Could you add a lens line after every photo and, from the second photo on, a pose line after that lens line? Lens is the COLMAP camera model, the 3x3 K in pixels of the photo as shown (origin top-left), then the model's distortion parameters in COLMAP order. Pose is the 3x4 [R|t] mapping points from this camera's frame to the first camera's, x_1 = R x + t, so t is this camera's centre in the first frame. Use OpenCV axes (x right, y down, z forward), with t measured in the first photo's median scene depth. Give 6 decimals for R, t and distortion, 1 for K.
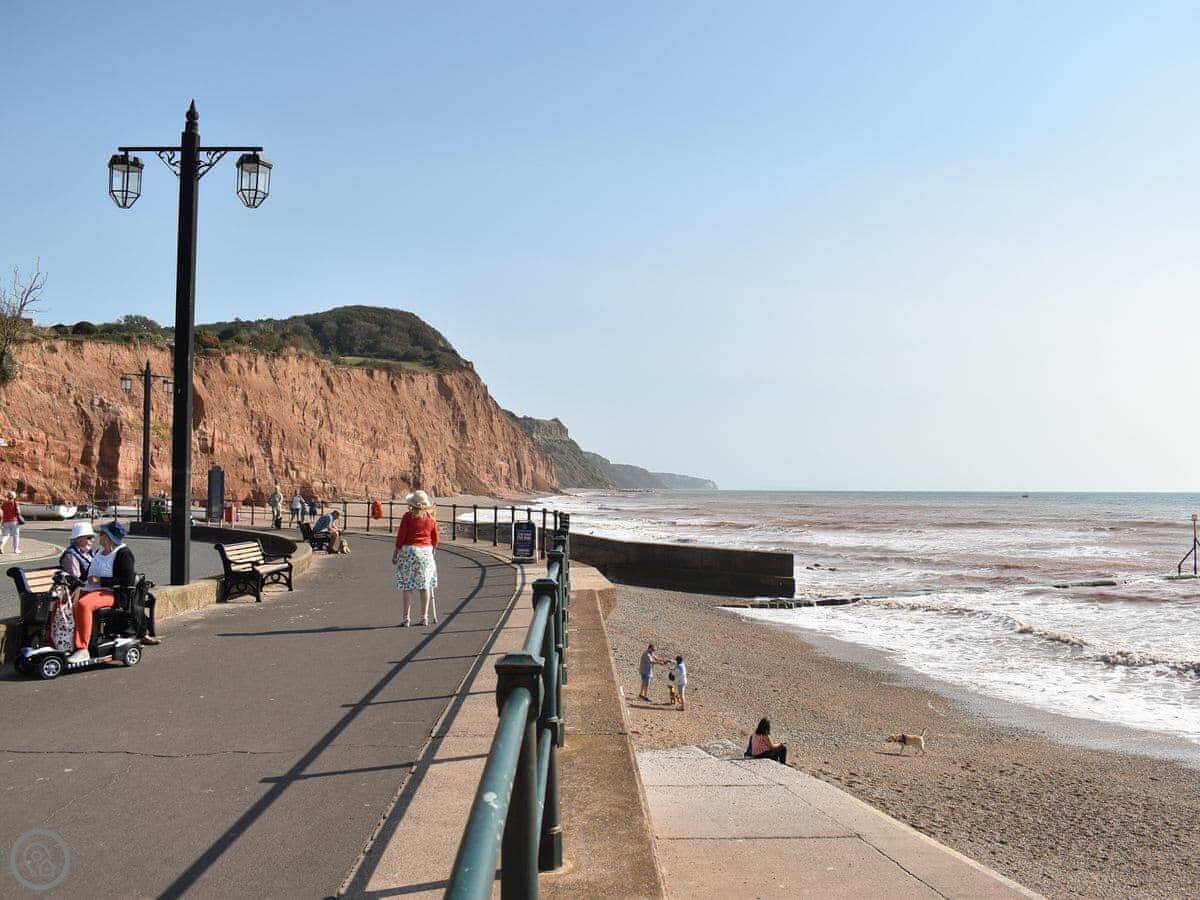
lens RADIAL K [[1164.8, 0, 595.1], [0, 1164.8, 450.4], [0, 0, 1]] dist [-0.075535, 0.004285]
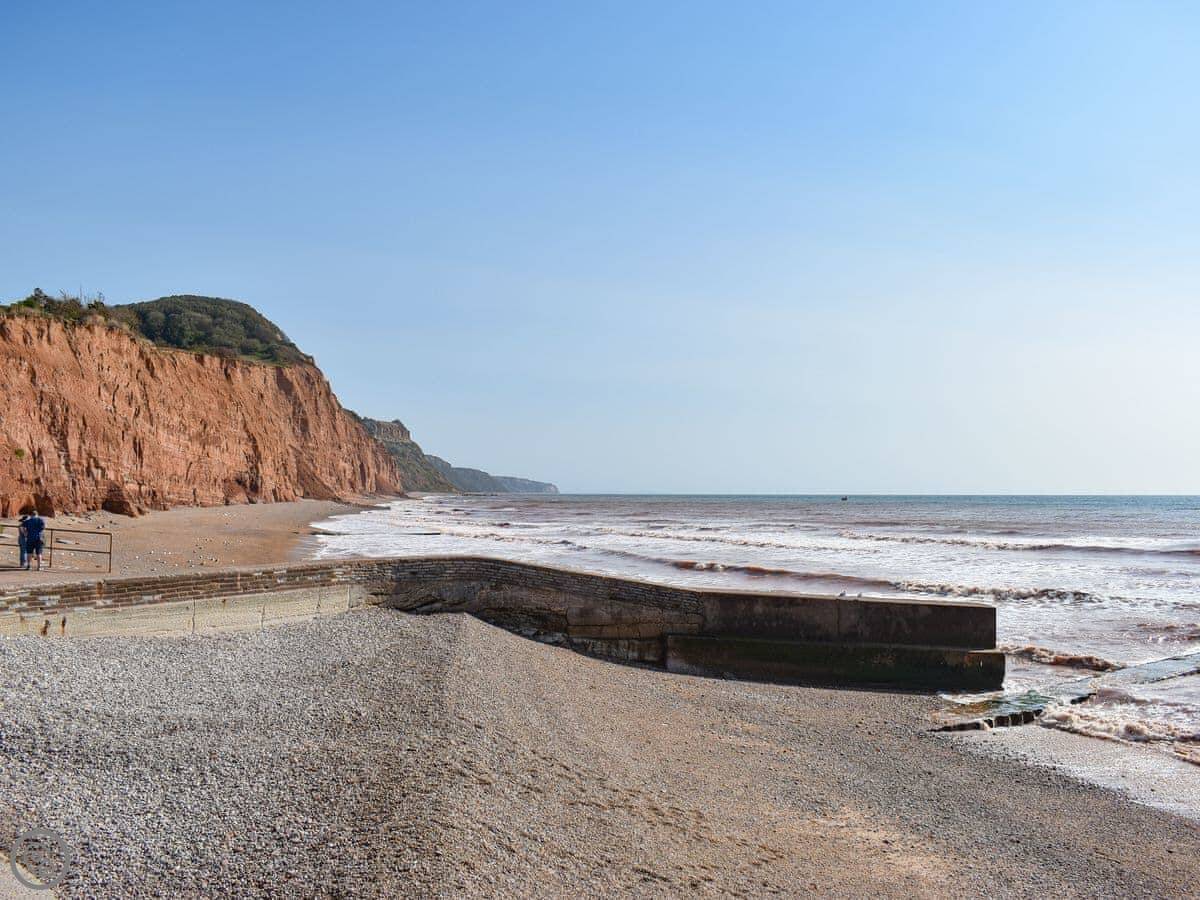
lens RADIAL K [[1164.8, 0, 595.1], [0, 1164.8, 450.4], [0, 0, 1]] dist [-0.075535, 0.004285]
pose [[0.990526, 0.002797, 0.137300, -0.035055], [-0.002348, 0.999991, -0.003431, 0.006977], [-0.137308, 0.003076, 0.990524, 0.191157]]
